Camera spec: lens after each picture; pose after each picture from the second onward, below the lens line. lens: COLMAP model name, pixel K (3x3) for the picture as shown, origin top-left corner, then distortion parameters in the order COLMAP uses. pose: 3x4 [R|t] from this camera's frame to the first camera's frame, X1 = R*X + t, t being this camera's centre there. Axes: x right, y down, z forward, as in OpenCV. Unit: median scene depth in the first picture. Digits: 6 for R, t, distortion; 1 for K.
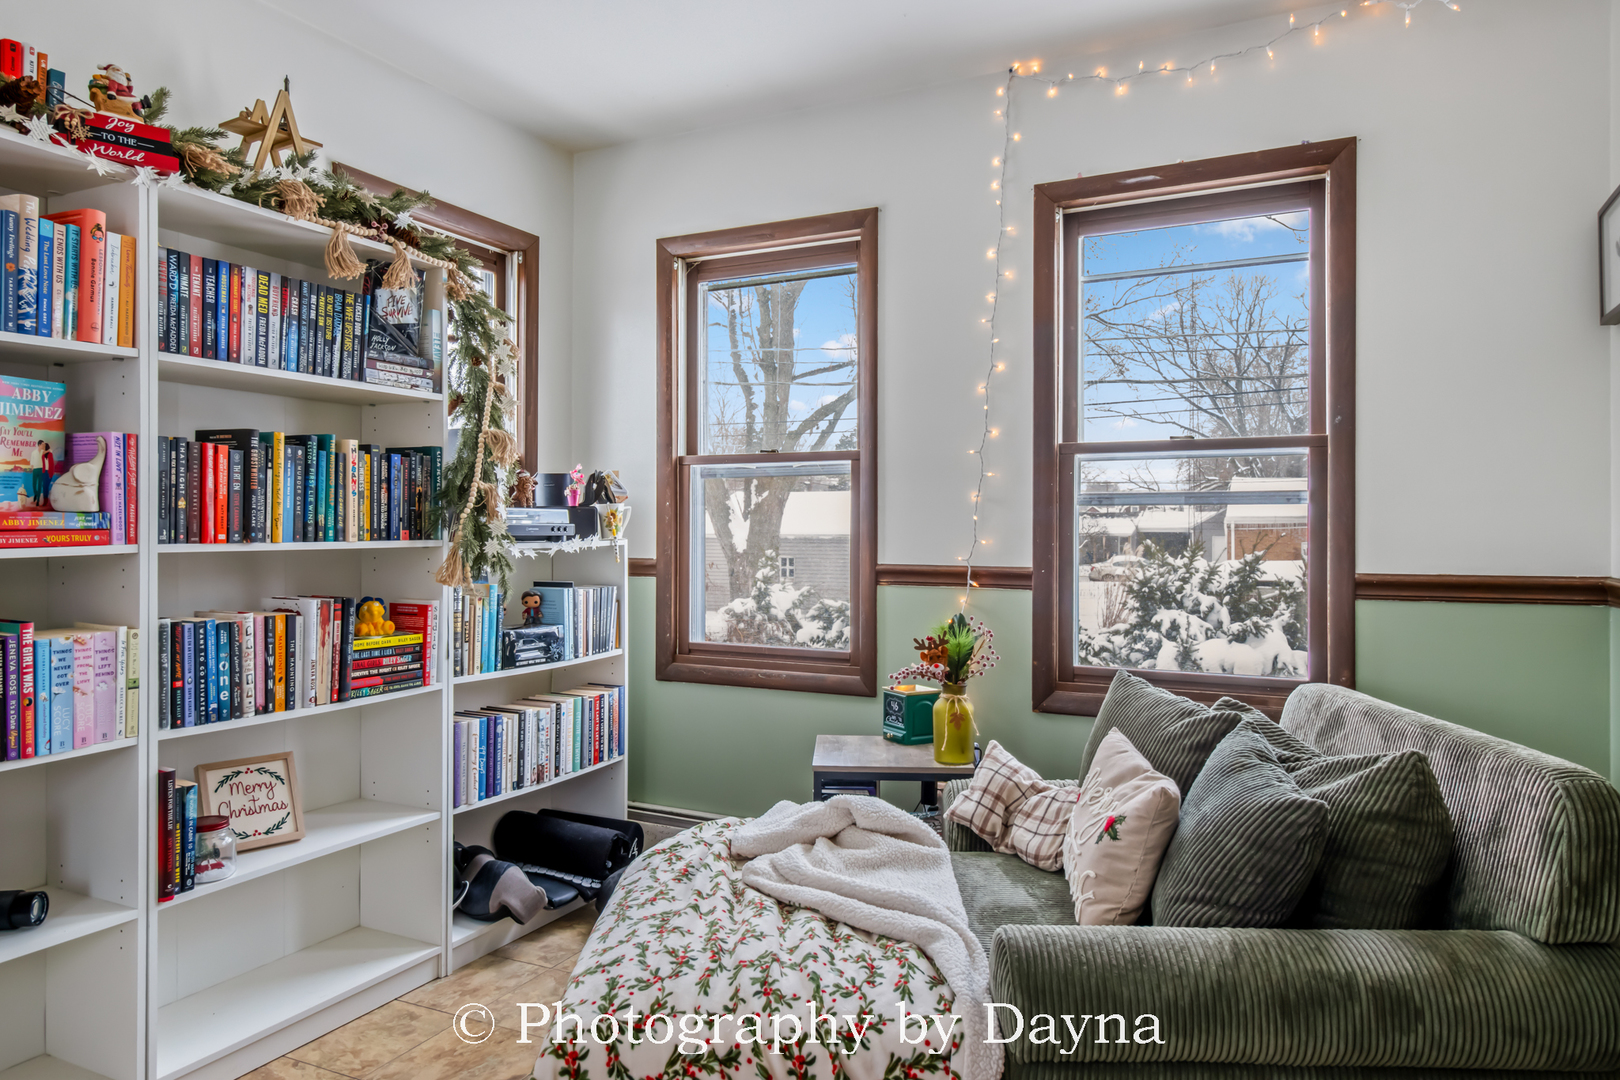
lens RADIAL K [[1048.3, 0, 810.0], [0, 1048.3, 540.0], [0, 0, 1]] dist [0.000819, -0.002437]
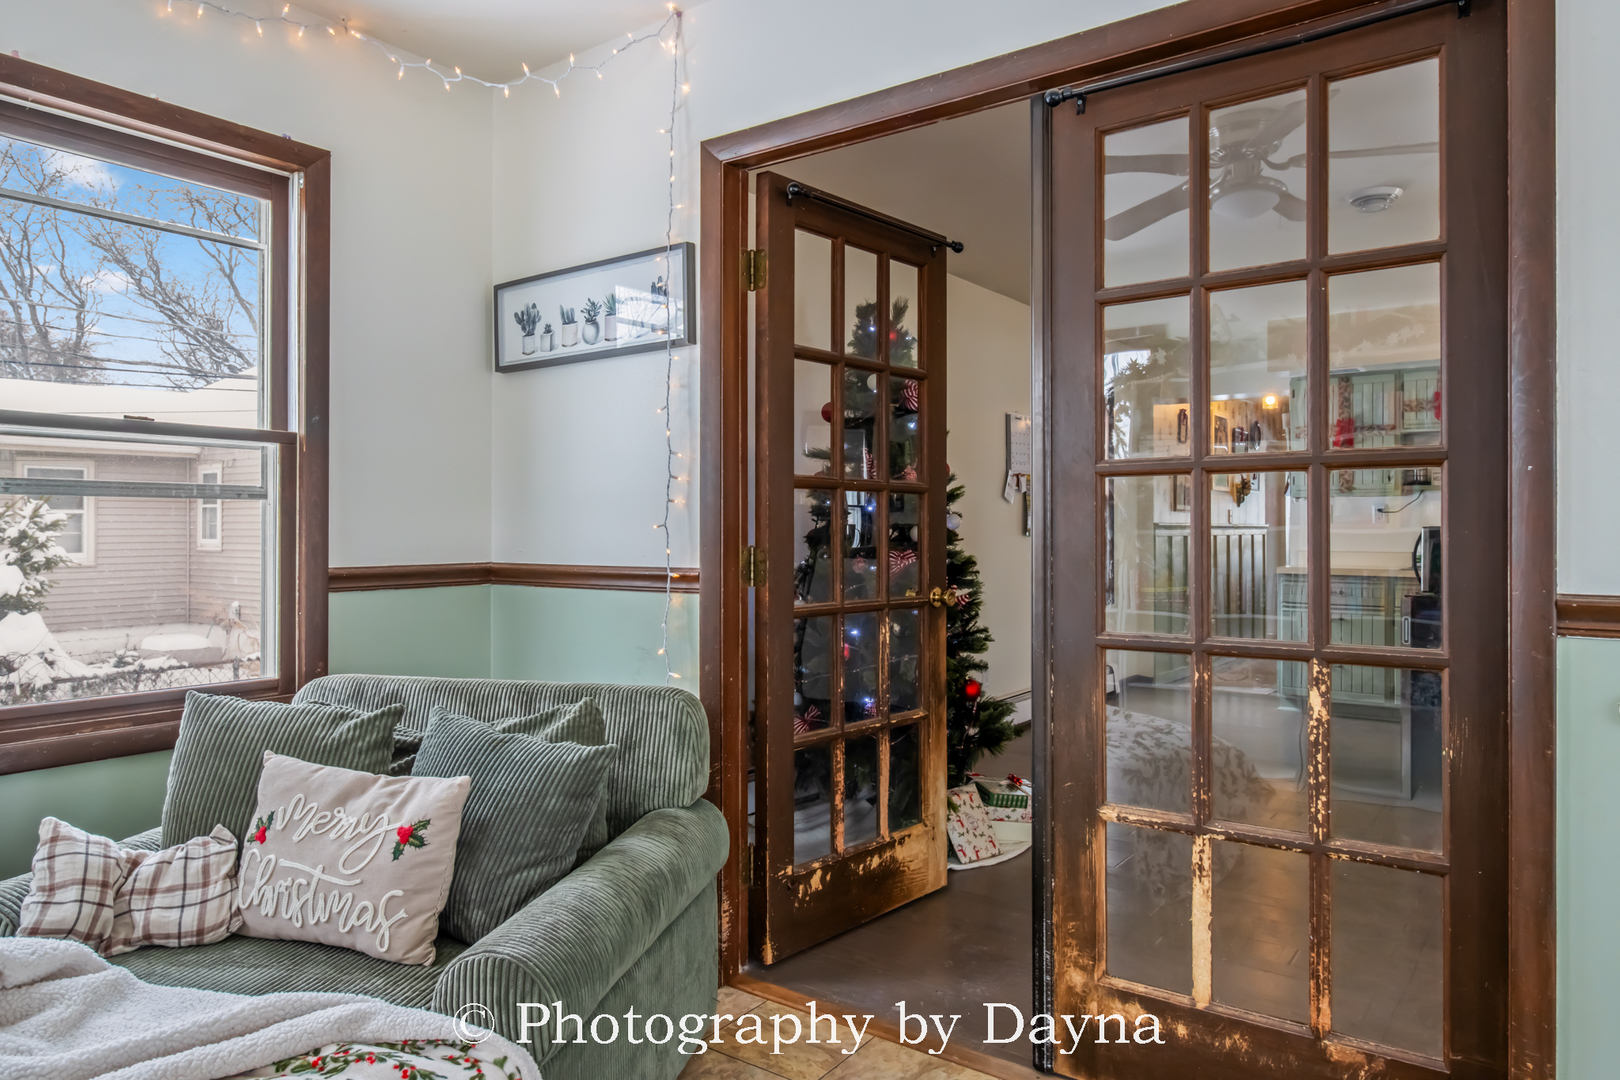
lens RADIAL K [[1048.3, 0, 810.0], [0, 1048.3, 540.0], [0, 0, 1]] dist [0.000819, -0.002437]
pose [[0.159502, -0.012109, 0.987123, -0.442089], [0.007631, 0.999910, 0.011033, -0.003608], [-0.987168, 0.005773, 0.159580, 0.359087]]
